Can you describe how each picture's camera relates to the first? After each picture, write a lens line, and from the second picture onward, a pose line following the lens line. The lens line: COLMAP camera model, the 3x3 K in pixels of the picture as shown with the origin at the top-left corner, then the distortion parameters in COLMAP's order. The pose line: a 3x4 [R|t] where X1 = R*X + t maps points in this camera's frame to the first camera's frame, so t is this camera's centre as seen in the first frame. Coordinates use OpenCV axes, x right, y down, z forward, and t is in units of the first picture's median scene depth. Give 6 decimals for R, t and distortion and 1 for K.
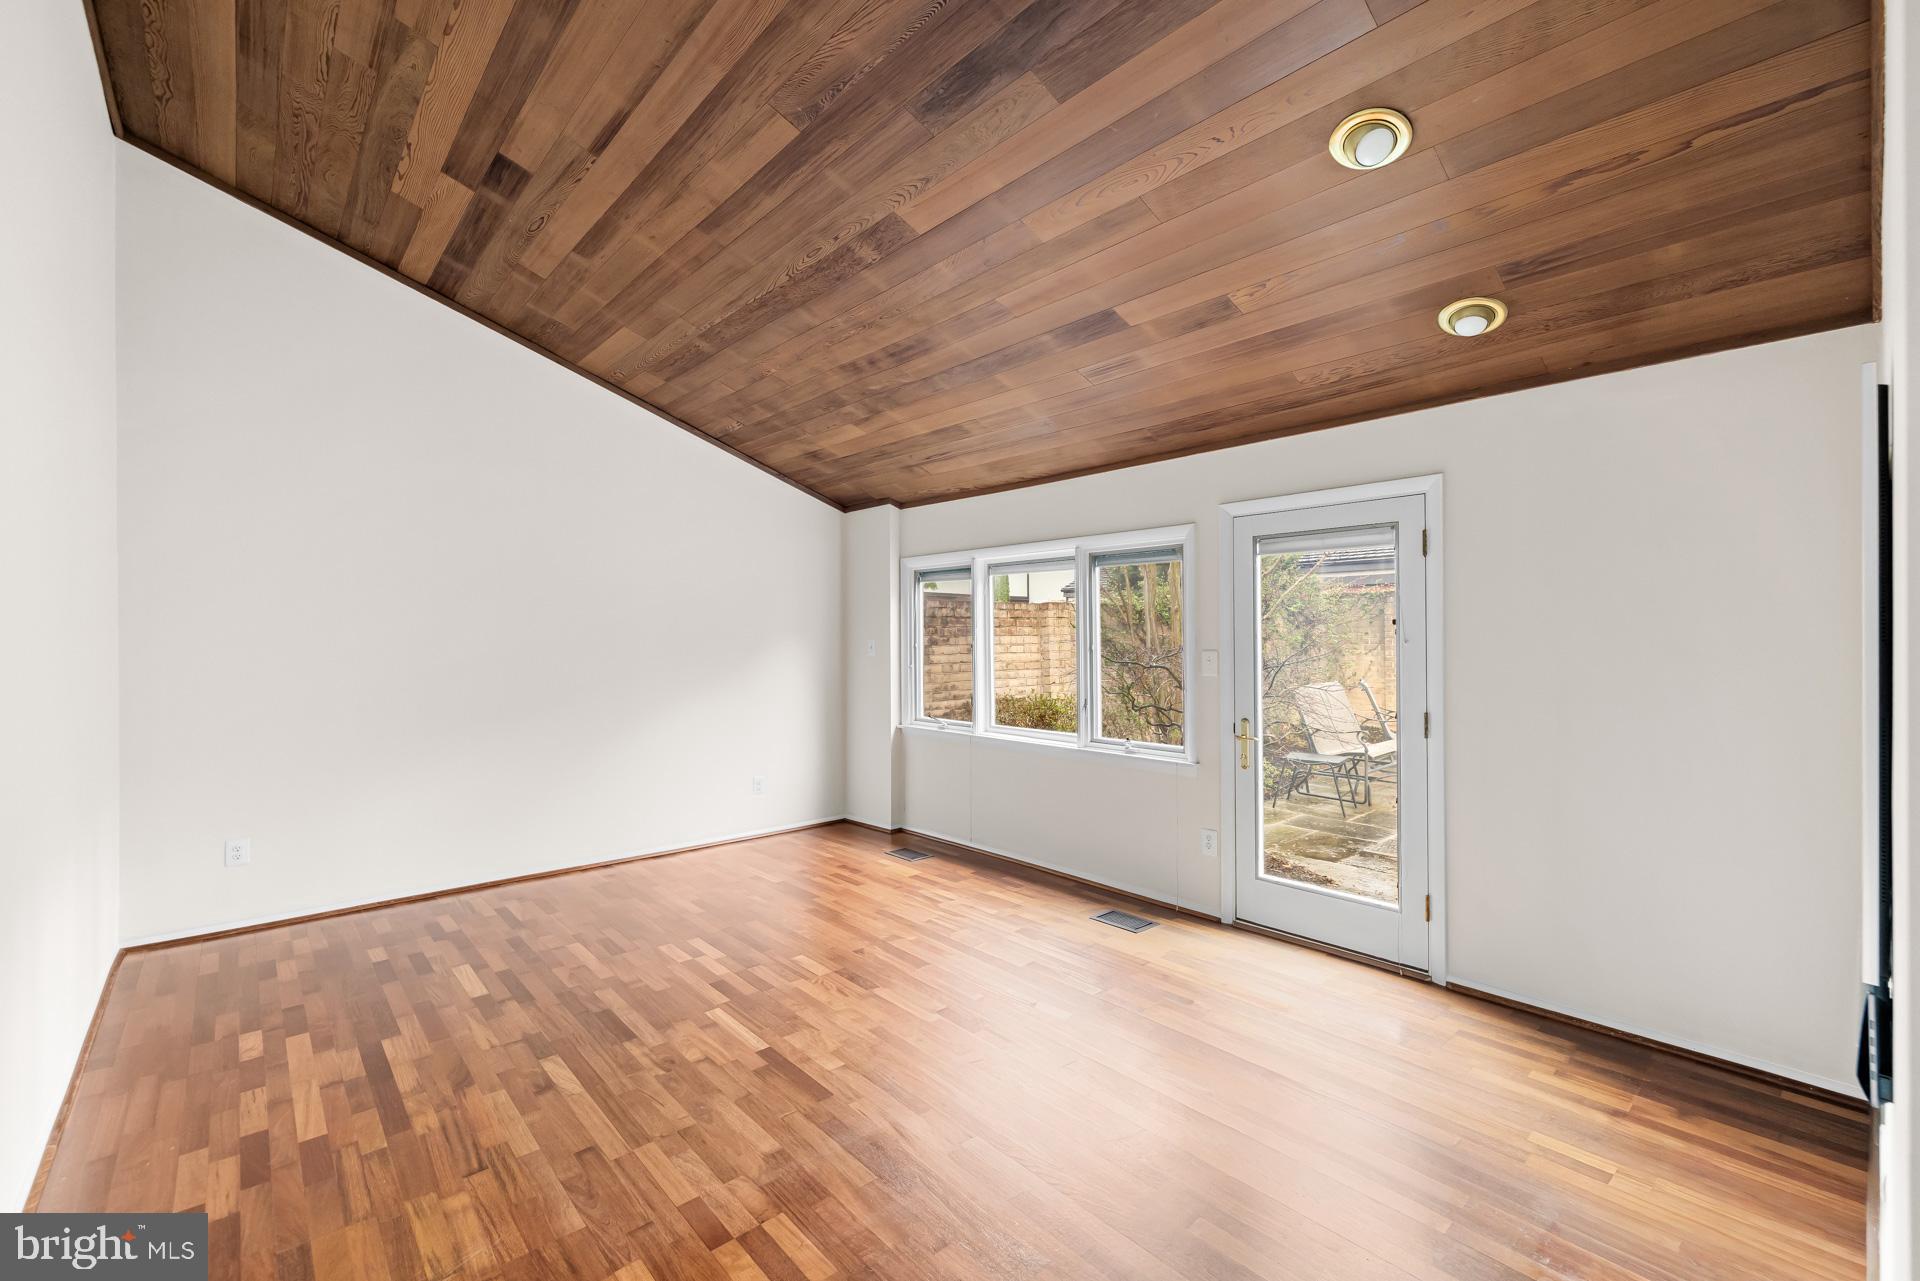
lens RADIAL K [[829.5, 0, 960.2], [0, 829.5, 618.1], [0, 0, 1]] dist [-0.000168, 0.000265]
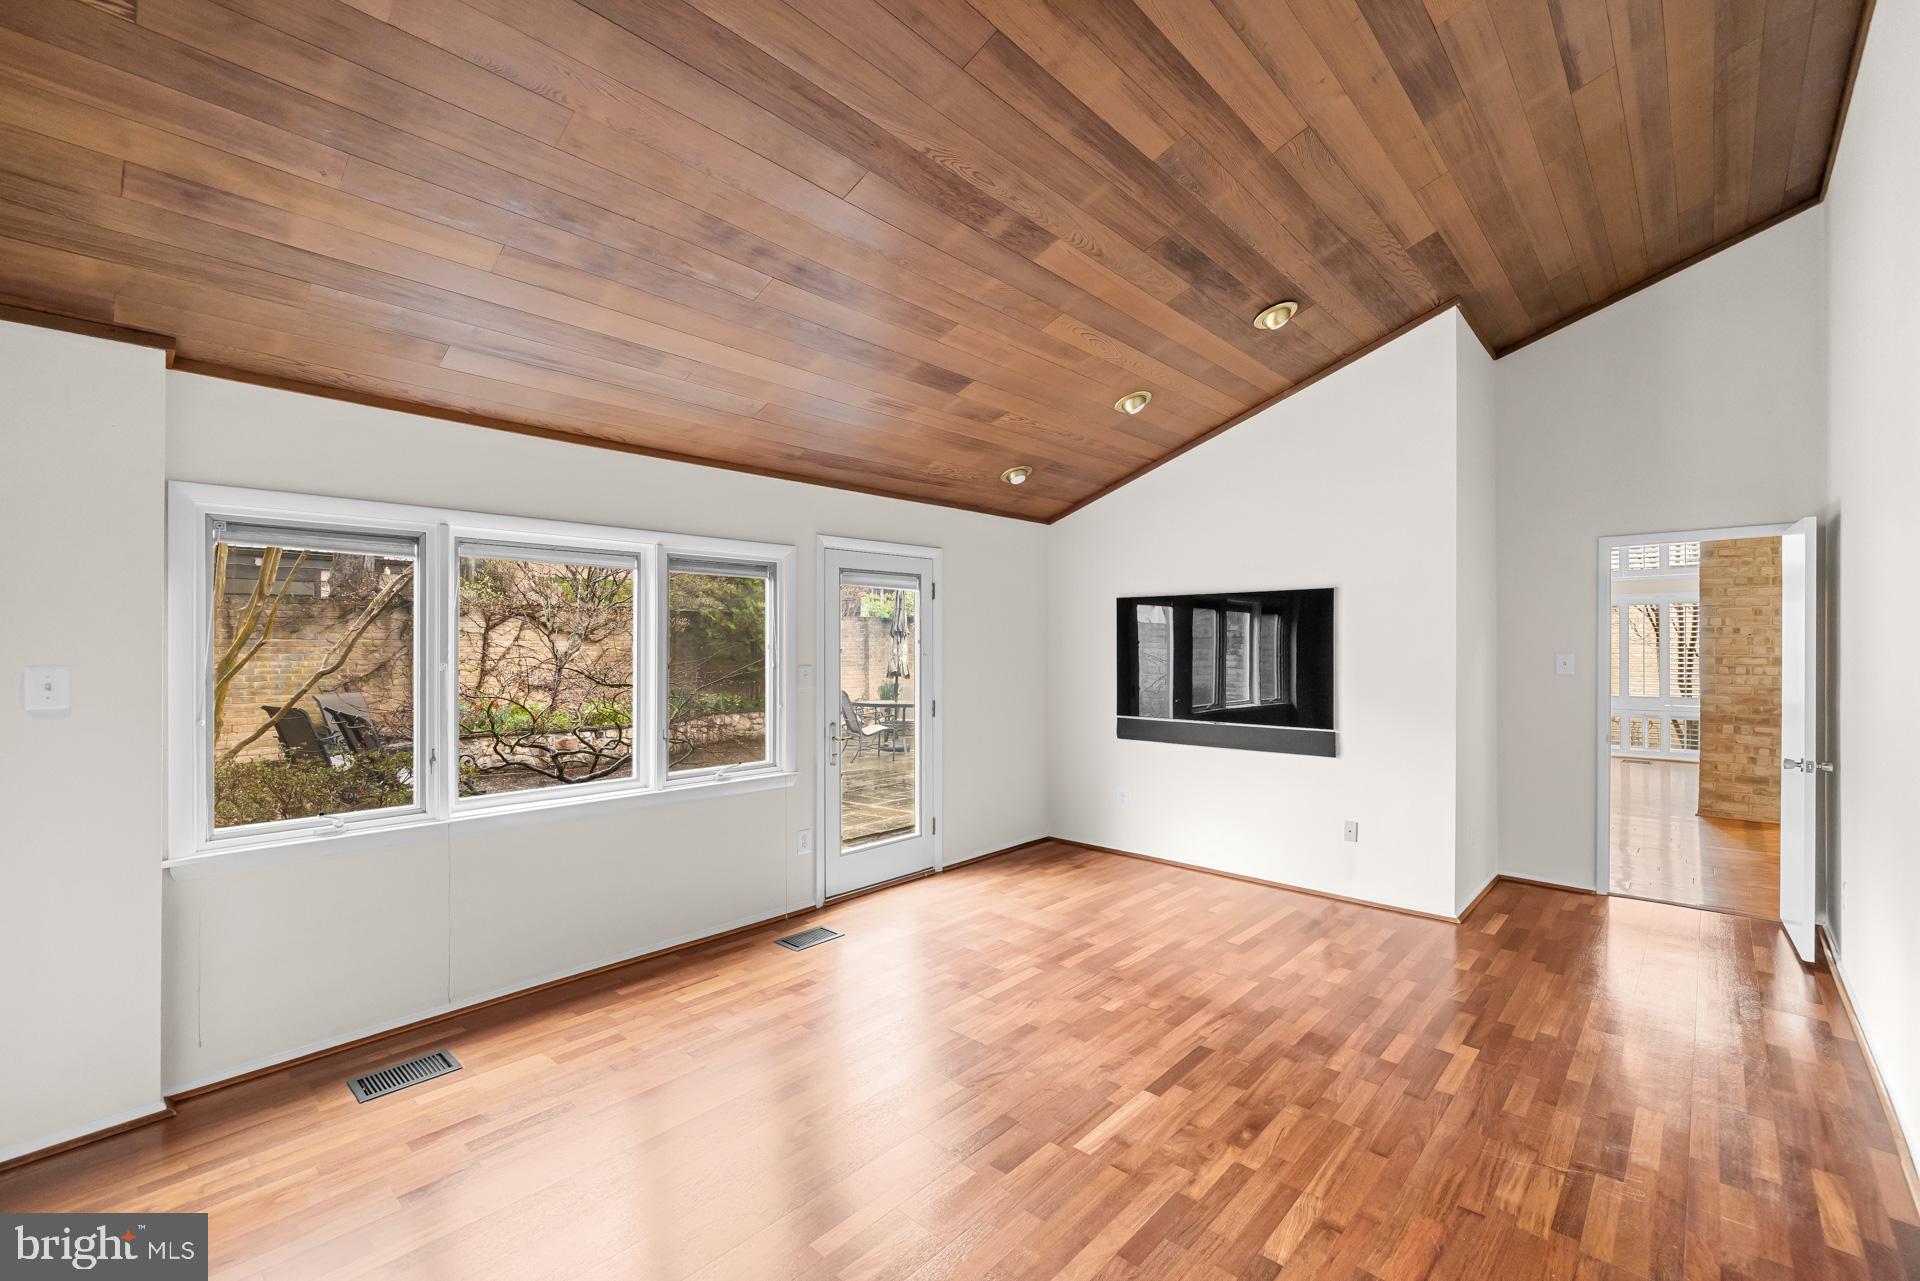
lens RADIAL K [[820.0, 0, 960.9], [0, 820.0, 628.1], [0, 0, 1]] dist [0.000417, 0.000194]
pose [[-0.111685, 0.021482, 0.993511, -1.072316], [-0.019552, 0.999525, -0.023810, 0.015488], [-0.993551, -0.022084, -0.111212, 1.238043]]
